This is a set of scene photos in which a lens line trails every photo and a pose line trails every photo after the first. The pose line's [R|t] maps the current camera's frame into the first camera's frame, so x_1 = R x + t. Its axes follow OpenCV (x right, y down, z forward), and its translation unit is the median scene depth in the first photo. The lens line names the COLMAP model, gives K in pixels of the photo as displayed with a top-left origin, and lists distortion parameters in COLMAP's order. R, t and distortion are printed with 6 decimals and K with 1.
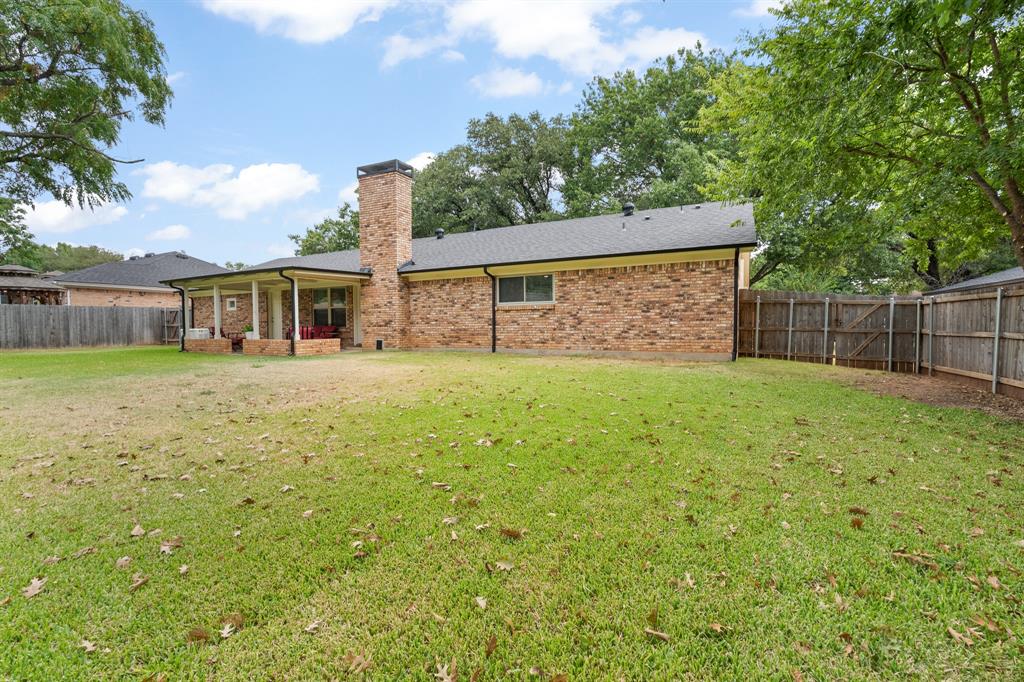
lens RADIAL K [[455.1, 0, 509.3], [0, 455.1, 341.0], [0, 0, 1]] dist [-0.003842, -0.000314]
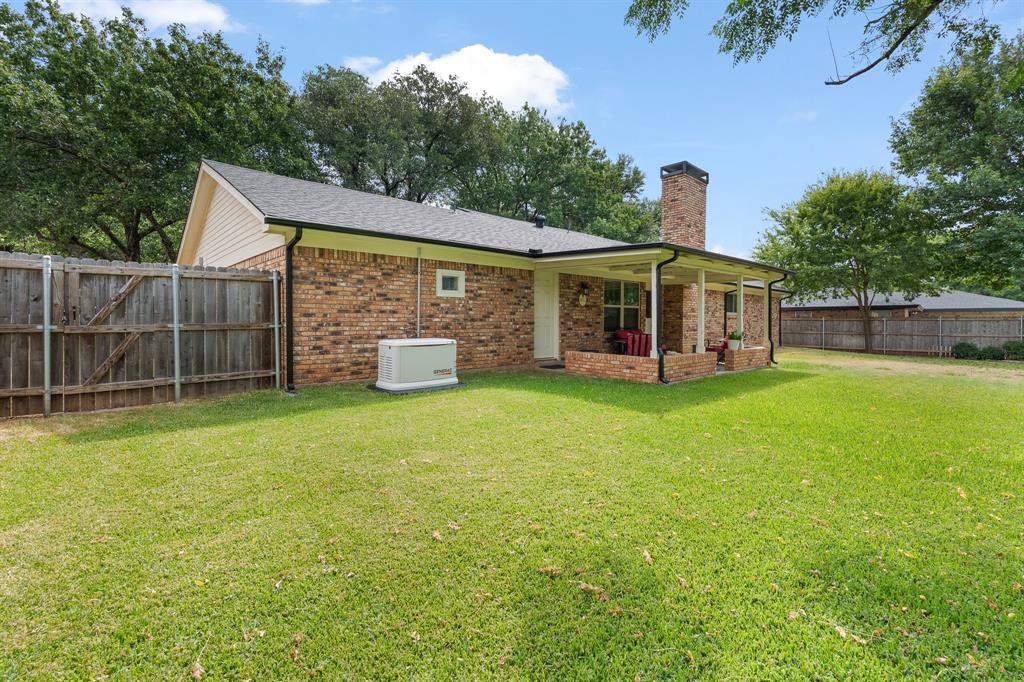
lens RADIAL K [[455.1, 0, 515.8], [0, 455.1, 330.4], [0, 0, 1]] dist [-0.003842, -0.000314]
pose [[0.328461, -0.014935, 0.944399, -1.514452], [0.016840, 0.999809, 0.009954, -0.055222], [-0.944367, 0.012634, 0.328650, 1.167762]]
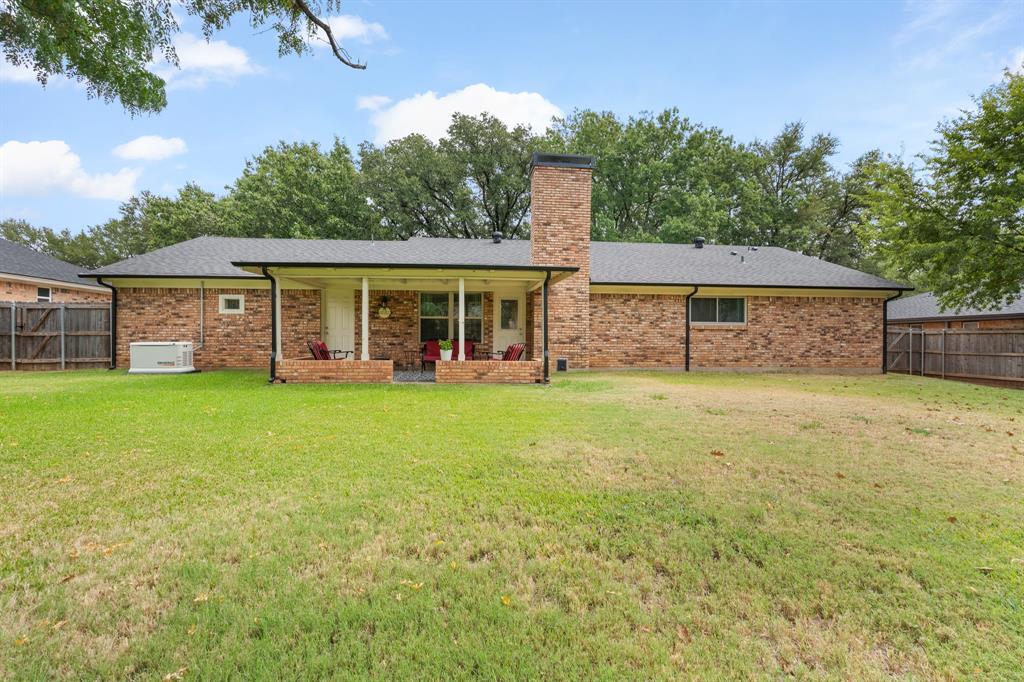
lens RADIAL K [[455.1, 0, 508.0], [0, 455.1, 343.7], [0, 0, 1]] dist [-0.003842, -0.000314]
pose [[0.837745, 0.007104, 0.546016, -0.939437], [0.003667, 0.999820, -0.018634, -0.018463], [-0.546049, 0.017613, 0.837568, 0.381675]]
